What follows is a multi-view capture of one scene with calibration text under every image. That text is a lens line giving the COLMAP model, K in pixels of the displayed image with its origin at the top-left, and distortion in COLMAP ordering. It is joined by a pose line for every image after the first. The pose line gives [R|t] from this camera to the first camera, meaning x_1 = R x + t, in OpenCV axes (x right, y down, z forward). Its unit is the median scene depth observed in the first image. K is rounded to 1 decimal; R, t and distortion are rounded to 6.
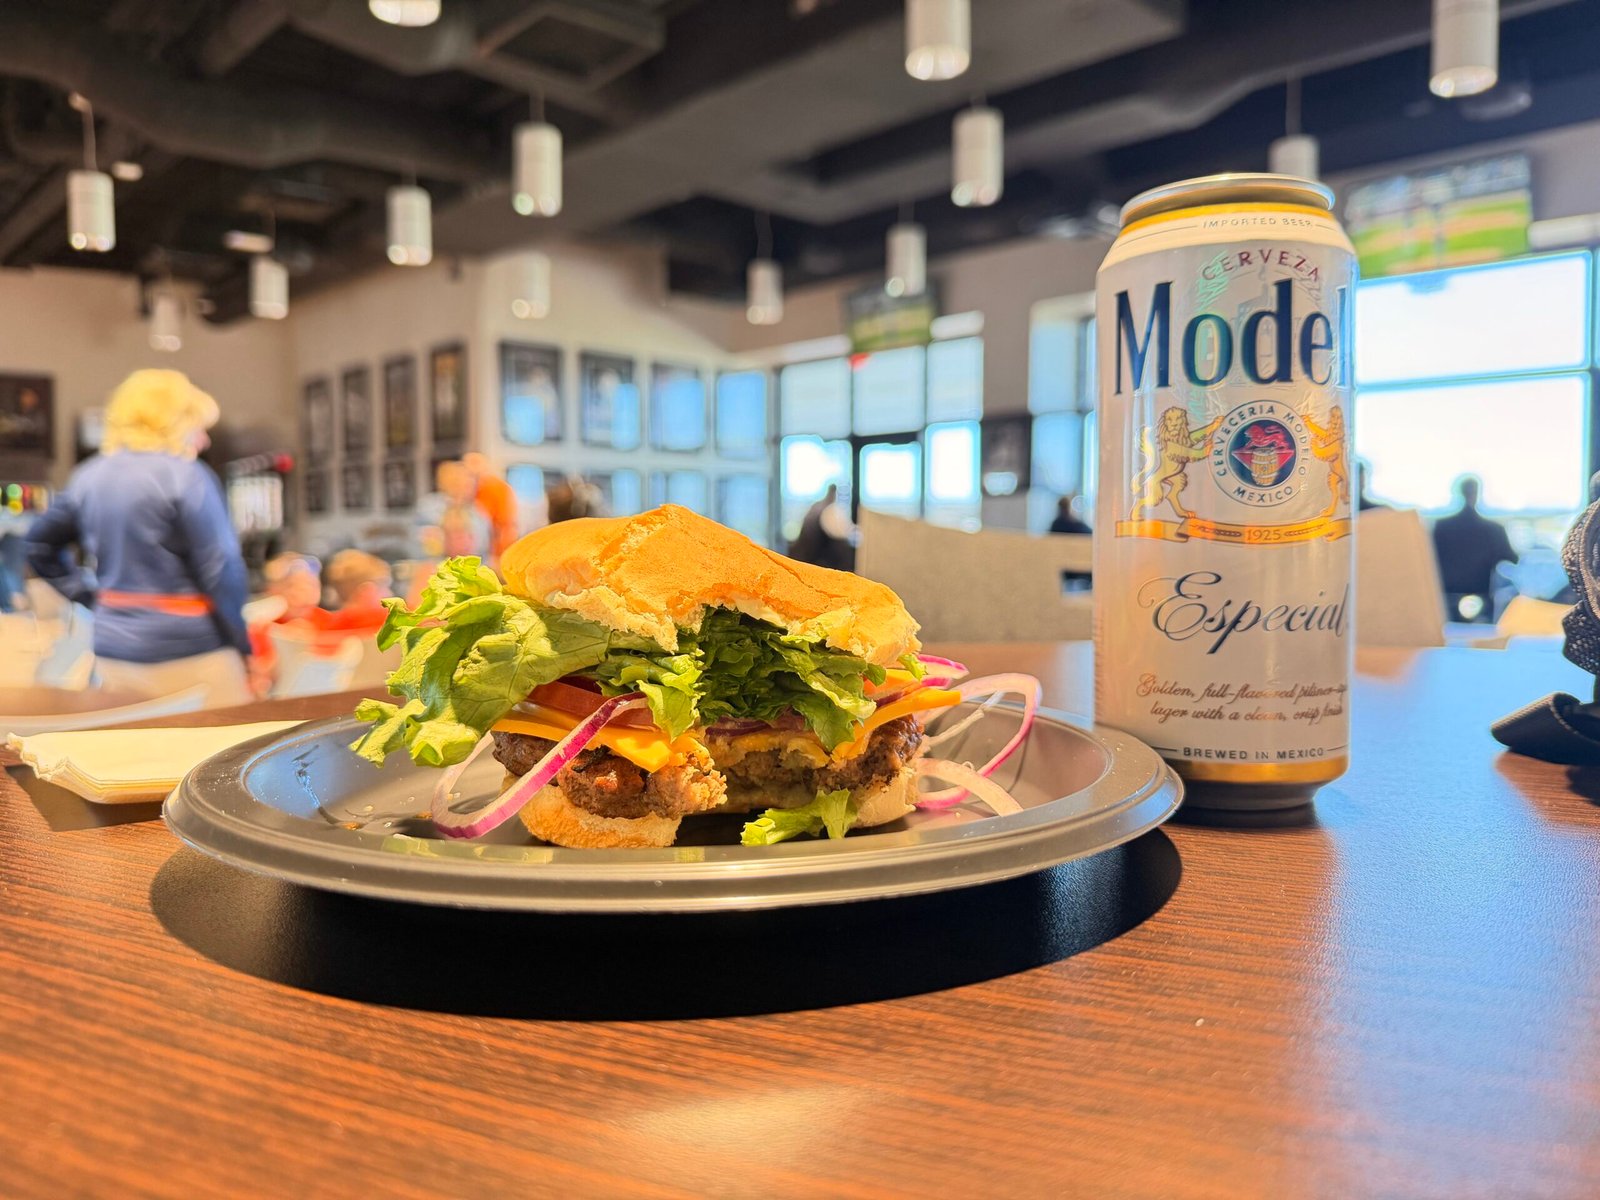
lens RADIAL K [[1132.8, 0, 800.0], [0, 1132.8, 600.0], [0, 0, 1]] dist [0.001839, -0.033632]
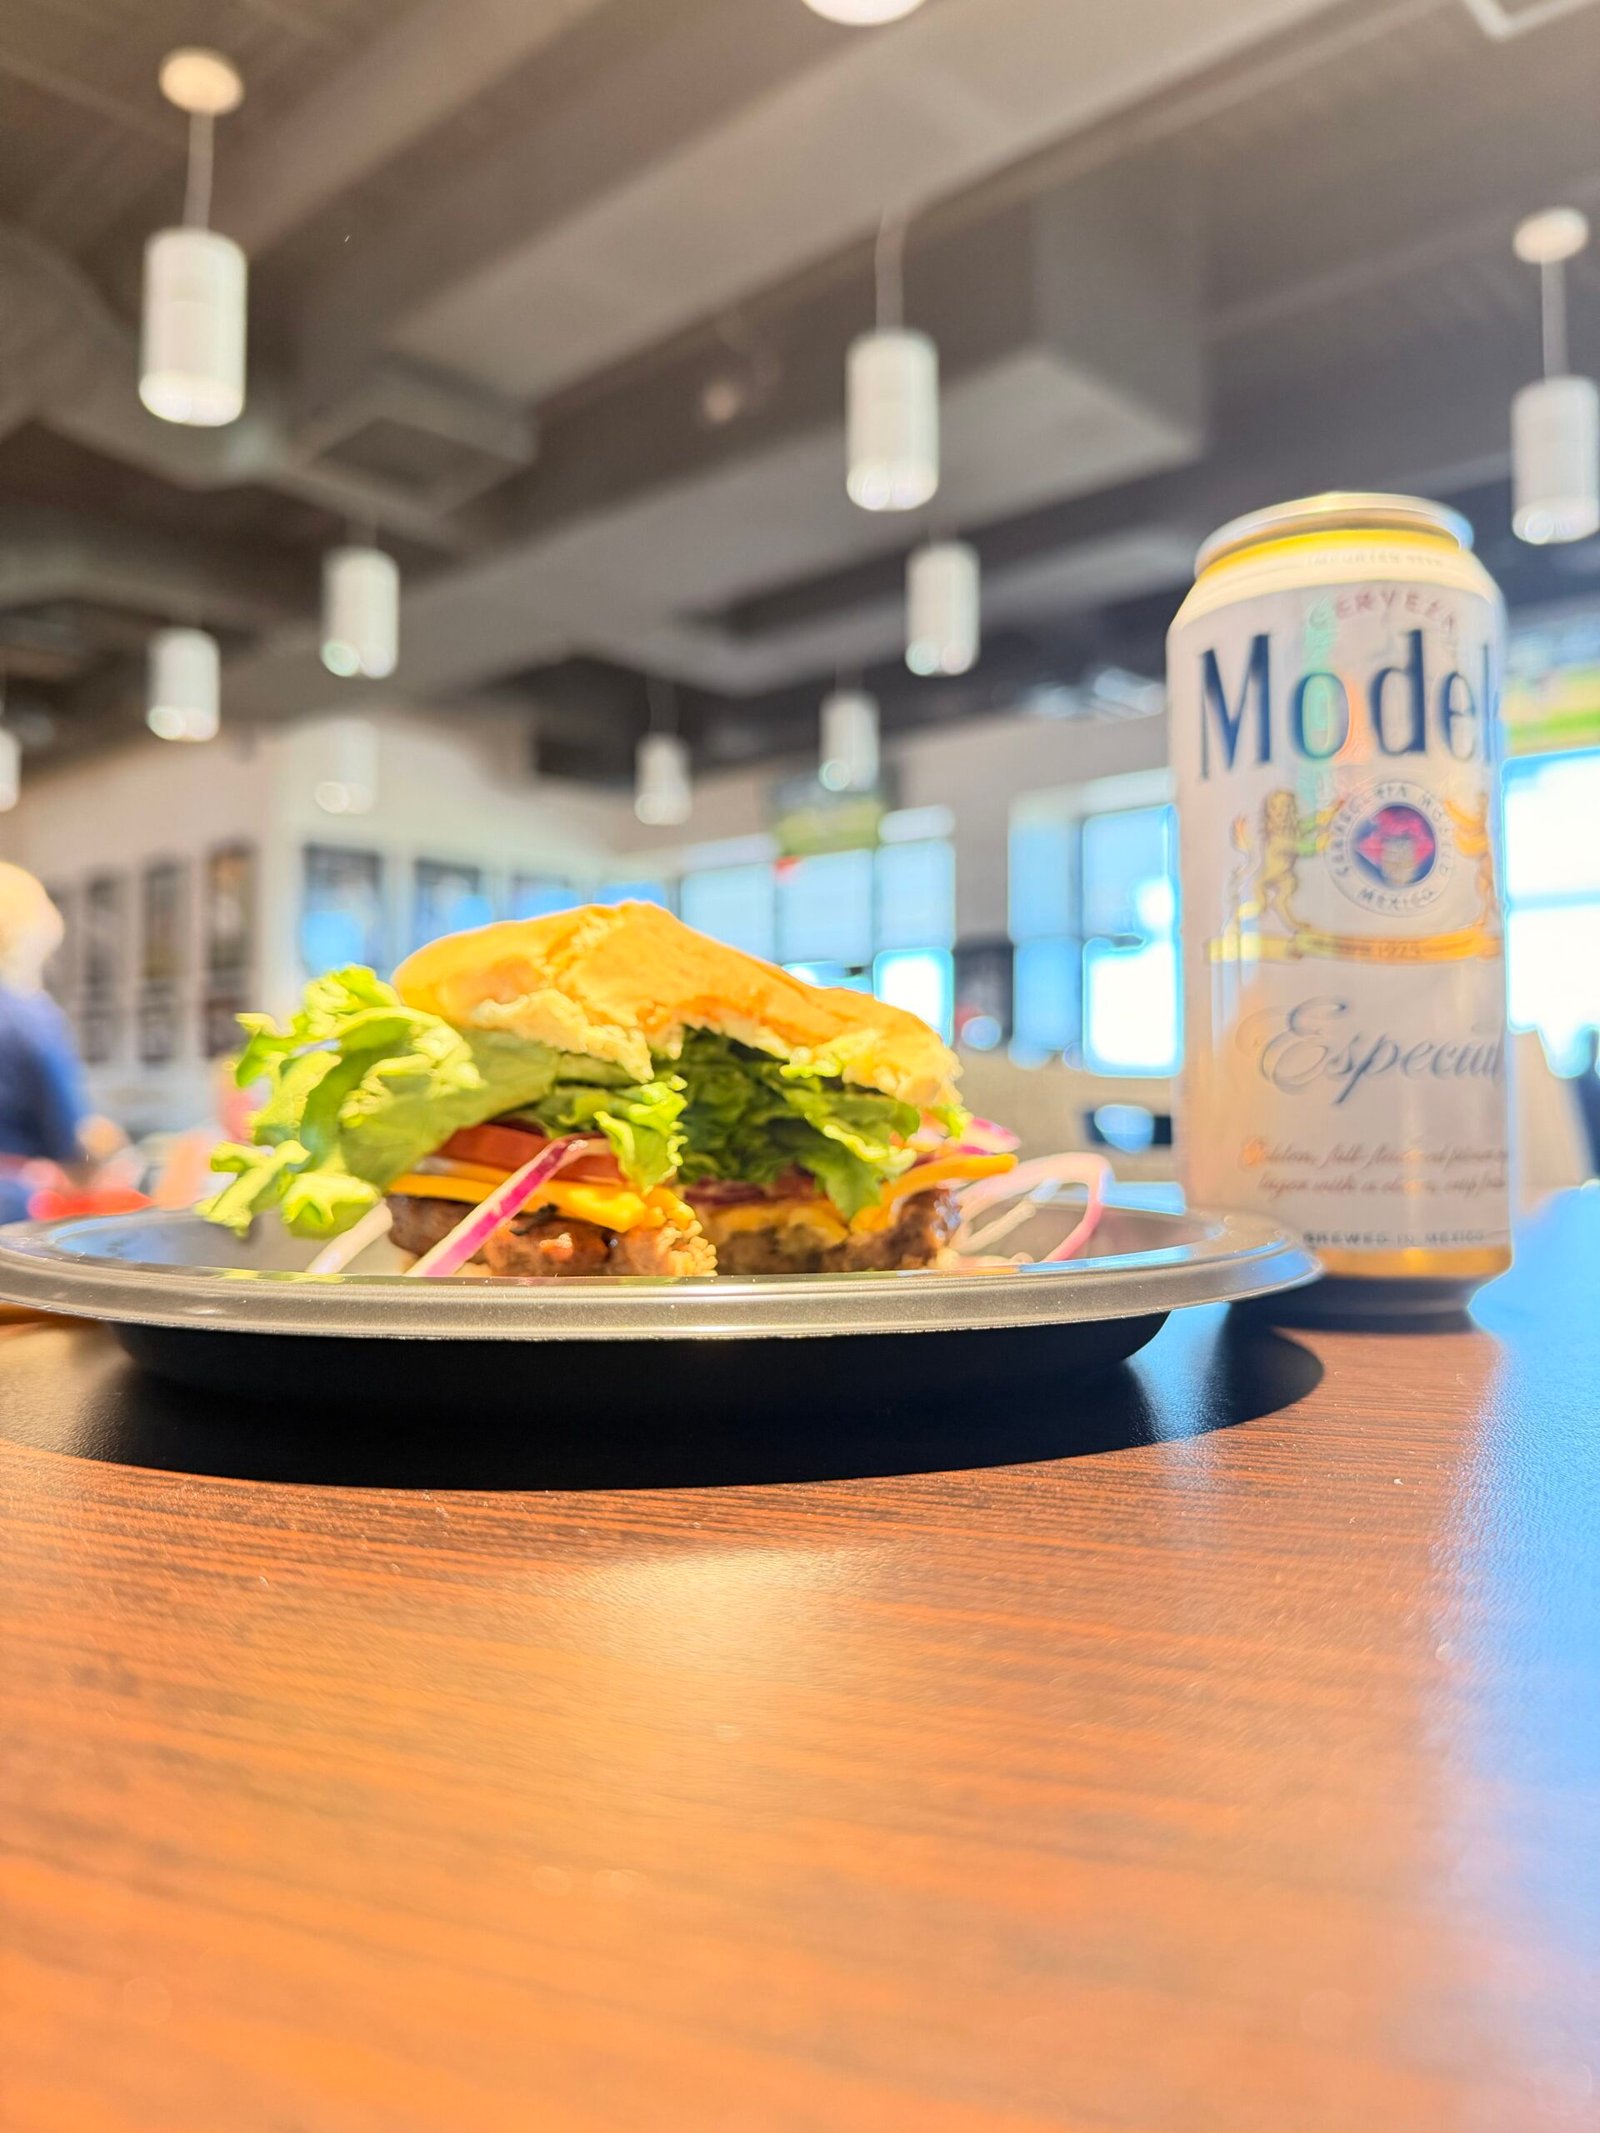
lens RADIAL K [[1522.4, 0, 794.1], [0, 1522.4, 1060.2], [0, 0, 1]] dist [0.035829, -0.102281]
pose [[0.998331, 0.002869, 0.057680, -0.059666], [0.002161, 0.996209, -0.086961, 0.101513], [-0.057711, 0.086940, 0.994541, -0.007040]]
